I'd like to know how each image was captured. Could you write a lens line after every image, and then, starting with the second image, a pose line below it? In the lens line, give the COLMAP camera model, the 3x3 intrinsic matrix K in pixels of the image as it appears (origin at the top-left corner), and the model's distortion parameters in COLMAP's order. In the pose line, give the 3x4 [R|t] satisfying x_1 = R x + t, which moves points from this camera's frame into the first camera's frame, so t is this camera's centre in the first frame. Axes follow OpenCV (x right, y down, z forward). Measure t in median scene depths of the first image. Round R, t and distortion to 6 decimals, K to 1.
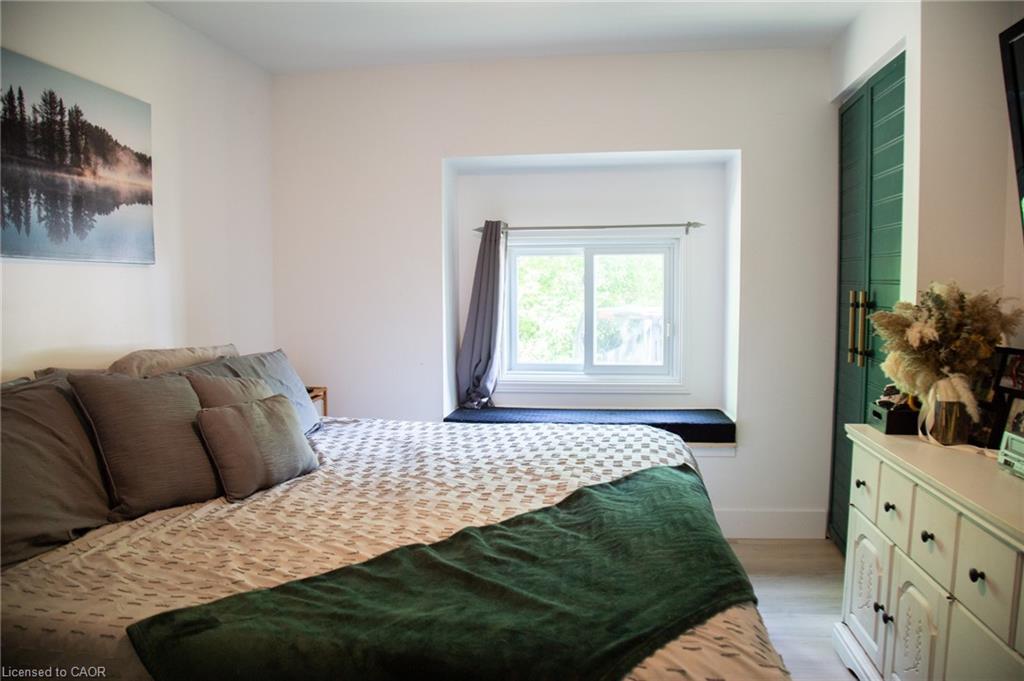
lens RADIAL K [[695.6, 0, 502.3], [0, 695.6, 339.2], [0, 0, 1]] dist [-0.138185, 0.075217]
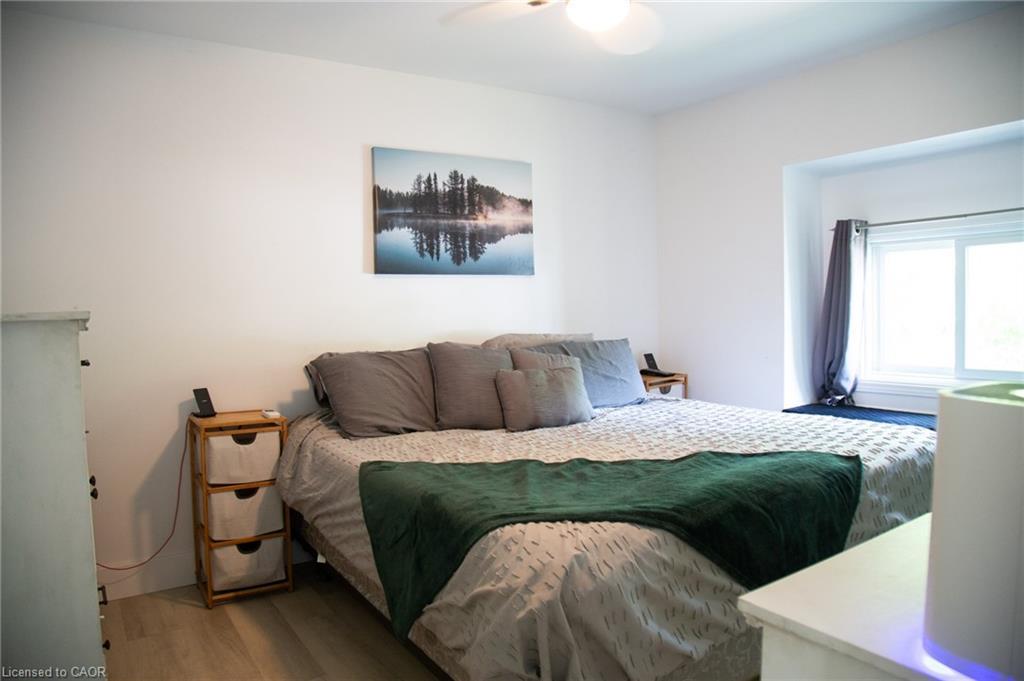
lens RADIAL K [[695.6, 0, 502.3], [0, 695.6, 339.2], [0, 0, 1]] dist [-0.138185, 0.075217]
pose [[0.667365, 0.024506, -0.744328, 0.621106], [-0.032067, 0.999477, 0.004156, 0.023835], [0.744040, 0.021095, 0.667801, -0.032693]]
